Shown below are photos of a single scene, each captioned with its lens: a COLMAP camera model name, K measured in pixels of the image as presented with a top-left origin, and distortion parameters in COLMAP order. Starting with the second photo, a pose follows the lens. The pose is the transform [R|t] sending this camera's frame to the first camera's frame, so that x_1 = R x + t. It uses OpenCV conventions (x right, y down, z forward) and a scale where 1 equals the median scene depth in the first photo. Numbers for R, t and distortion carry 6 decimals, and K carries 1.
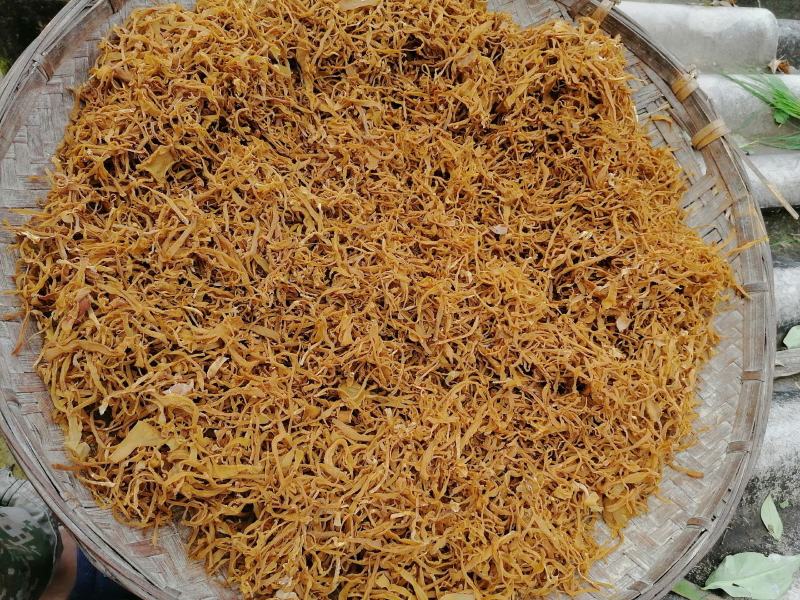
lens RADIAL K [[623.3, 0, 400.0], [0, 623.3, 300.0], [0, 0, 1]] dist [0.168430, -0.236902]
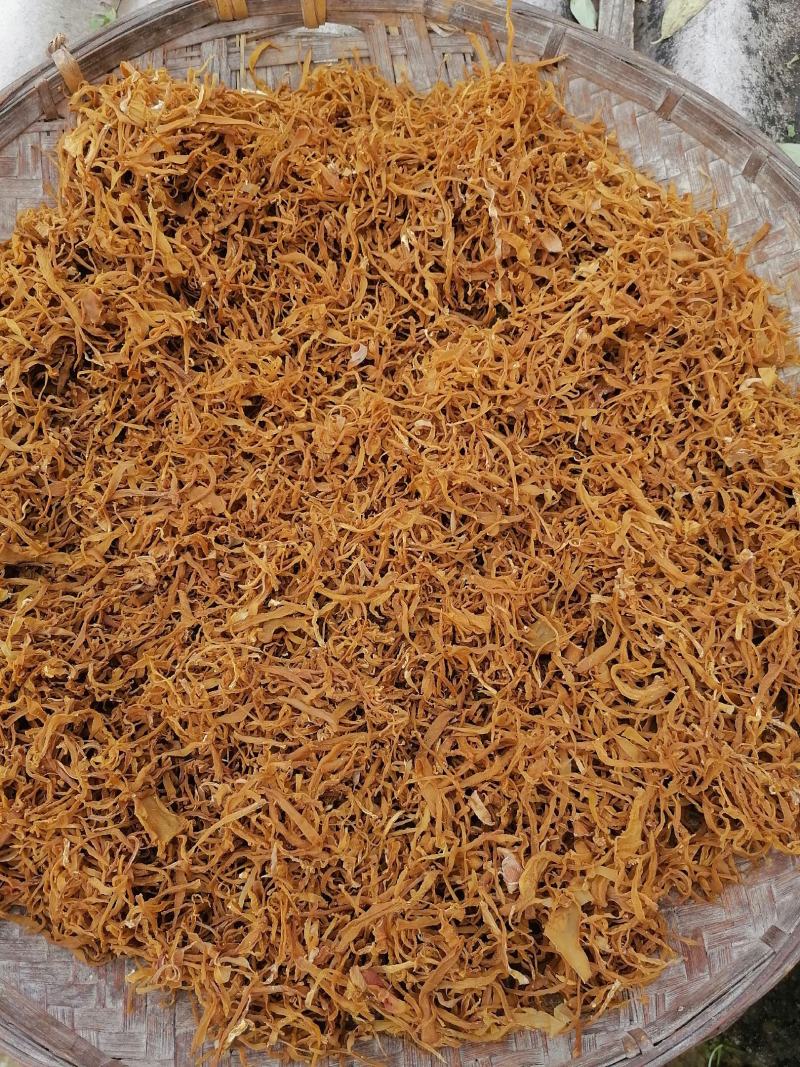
lens RADIAL K [[831.3, 0, 400.0], [0, 831.3, 533.5], [0, 0, 1]] dist [0.168430, -0.236902]
pose [[0.309518, -0.950862, 0.007816, -0.022028], [0.915535, 0.300219, 0.267701, -0.283036], [-0.256893, -0.075702, 0.963470, 0.098673]]
